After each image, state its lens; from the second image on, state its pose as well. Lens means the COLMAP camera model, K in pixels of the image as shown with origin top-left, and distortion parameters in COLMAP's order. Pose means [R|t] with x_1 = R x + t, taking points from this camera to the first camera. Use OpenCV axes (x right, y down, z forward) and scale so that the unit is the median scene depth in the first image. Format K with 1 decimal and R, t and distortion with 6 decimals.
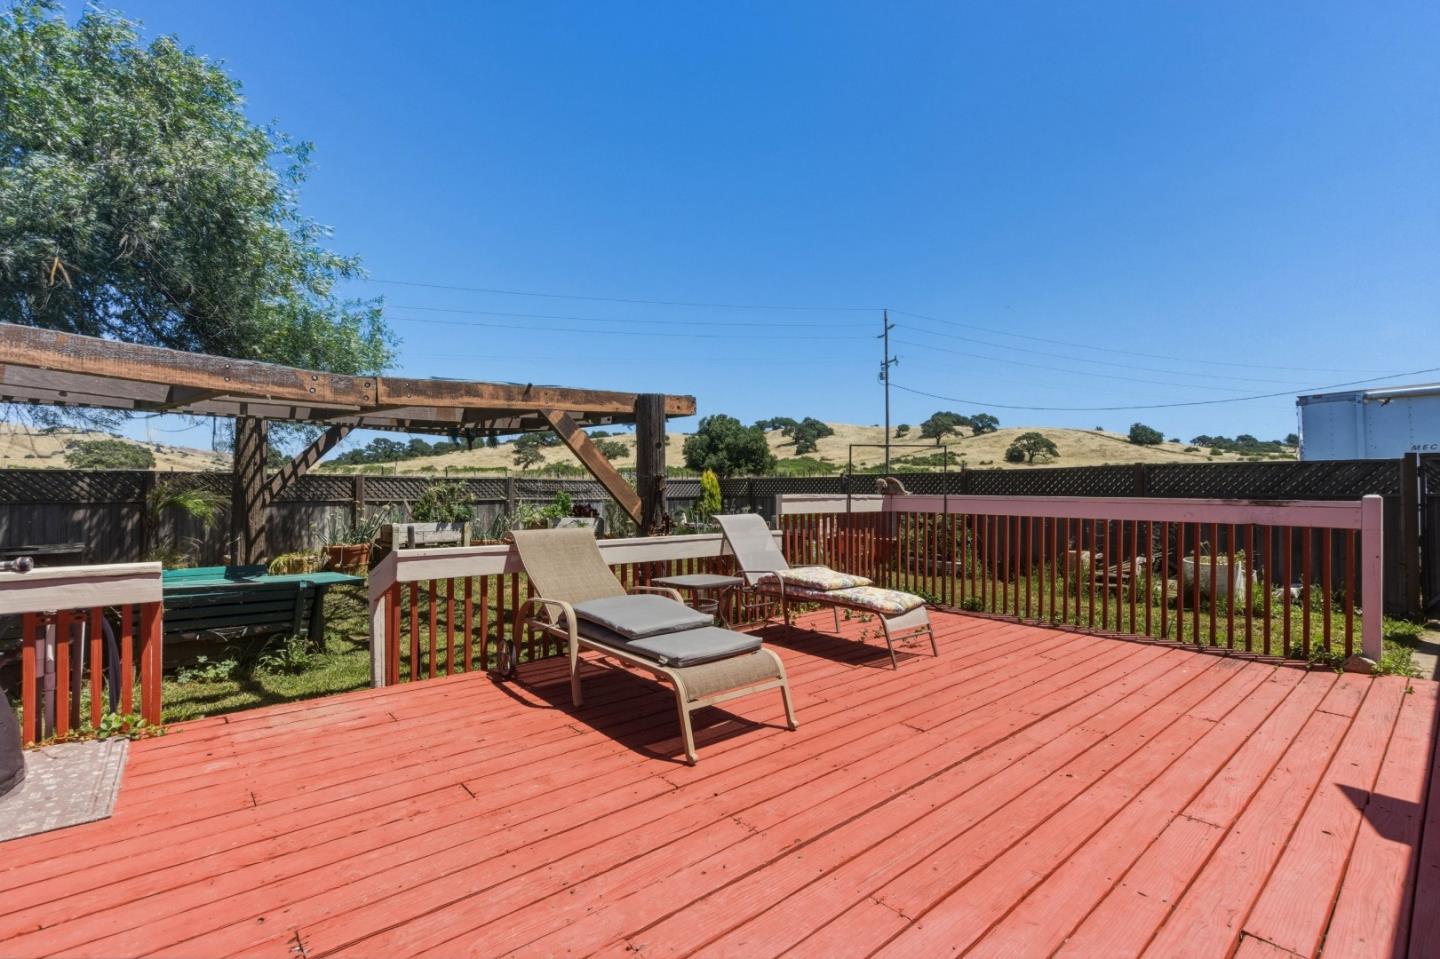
lens RADIAL K [[660.5, 0, 720.0], [0, 660.5, 479.5], [0, 0, 1]] dist [-0.000054, -0.000098]
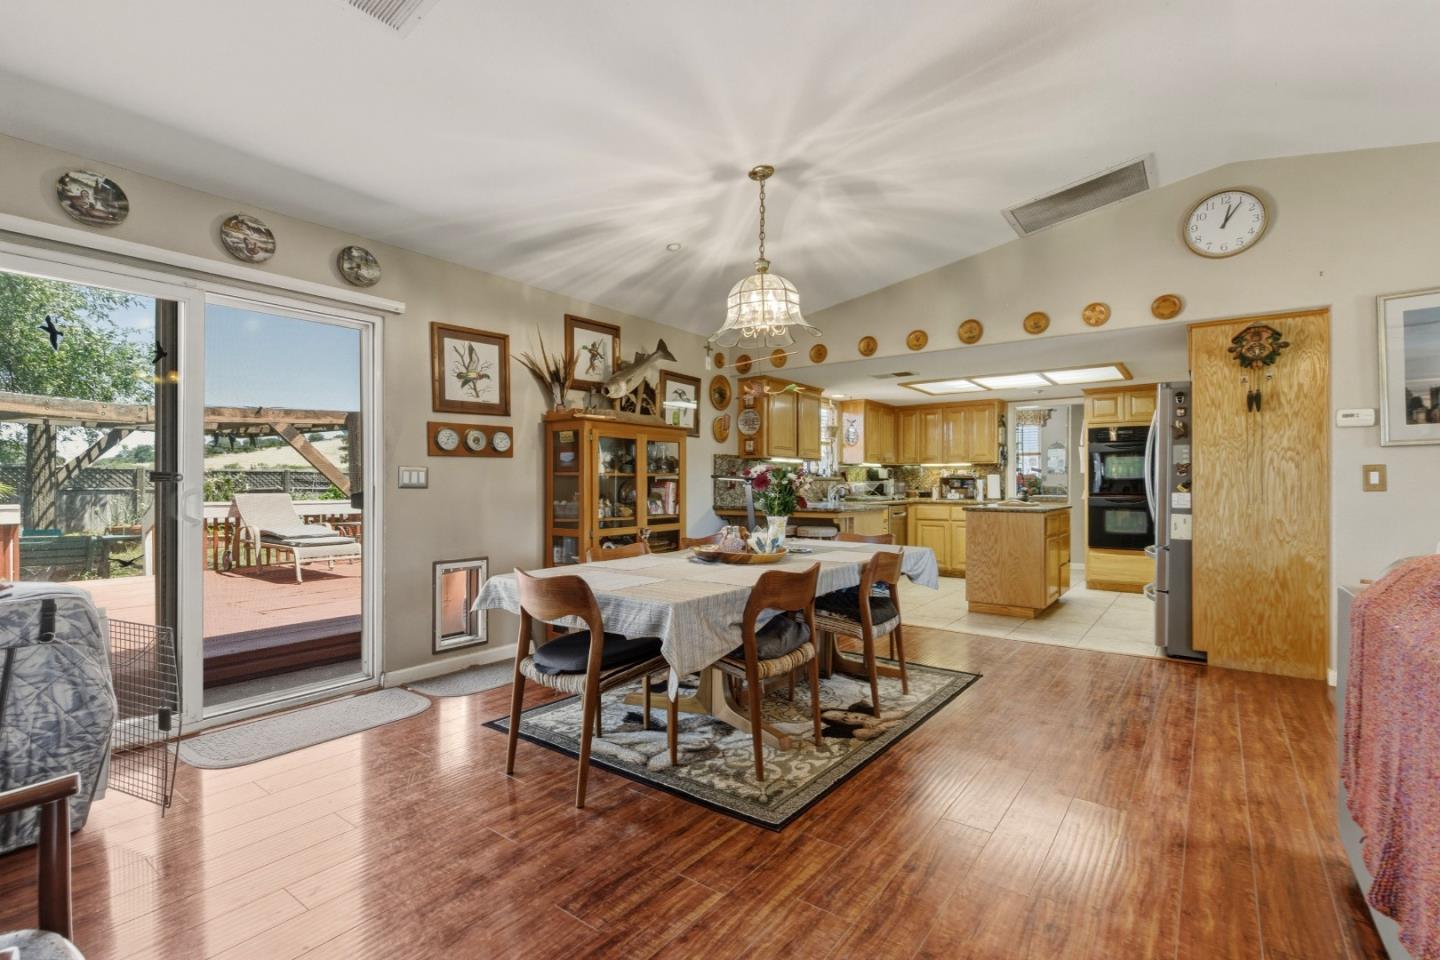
lens RADIAL K [[666.7, 0, 720.0], [0, 666.7, 480.0], [0, 0, 1]] dist [-0.001343, -0.000021]
pose [[0.977757, -0.007296, 0.209614, 0.399404], [0.006454, 0.999968, 0.004700, 0.026648], [-0.209642, -0.003243, 0.977773, -0.700045]]
